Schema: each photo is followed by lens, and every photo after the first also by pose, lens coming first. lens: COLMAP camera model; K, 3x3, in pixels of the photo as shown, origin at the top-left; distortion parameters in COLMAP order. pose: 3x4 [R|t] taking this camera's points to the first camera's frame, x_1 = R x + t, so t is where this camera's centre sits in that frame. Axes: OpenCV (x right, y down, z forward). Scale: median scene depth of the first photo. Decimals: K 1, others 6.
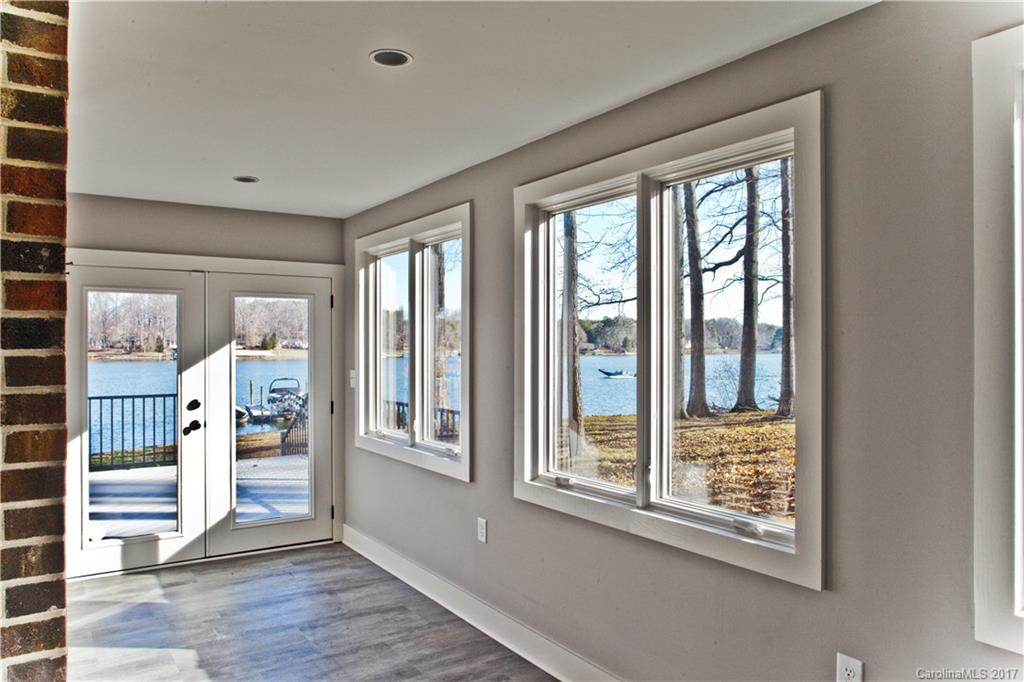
lens RADIAL K [[706.4, 0, 512.0], [0, 706.4, 341.0], [0, 0, 1]] dist [-0.054505, 0.001232]
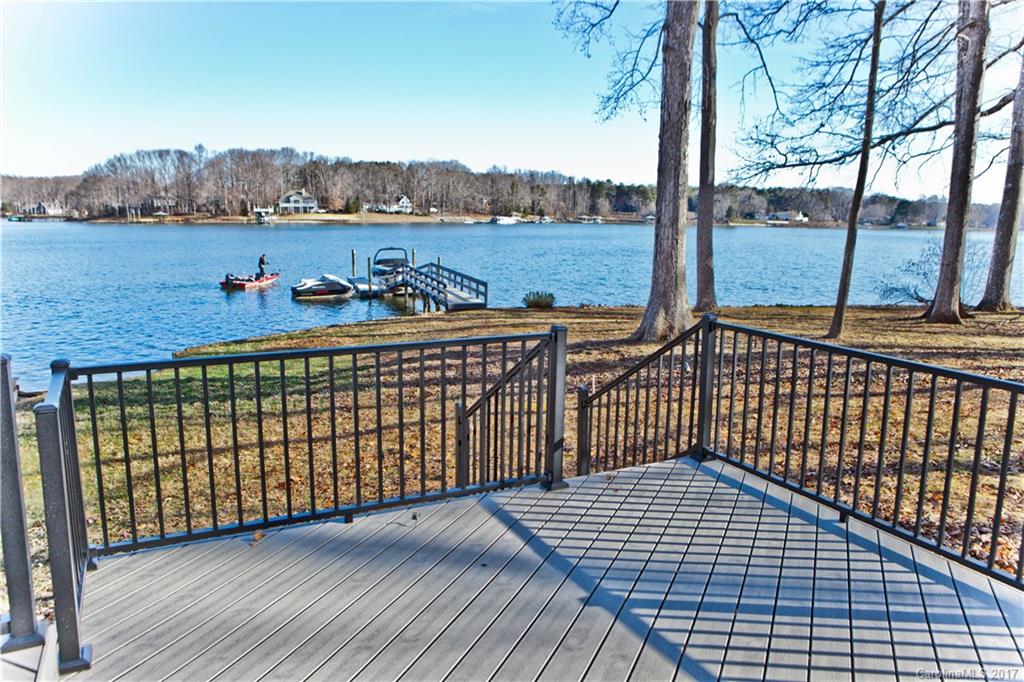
lens RADIAL K [[737.0, 0, 512.0], [0, 737.0, 341.0], [0, 0, 1]] dist [-0.122162, 0.101399]
pose [[0.993188, 0.034252, -0.111371, -0.071298], [-0.013635, 0.983416, 0.180849, -0.000717], [0.115719, -0.178099, 0.977185, 0.103264]]
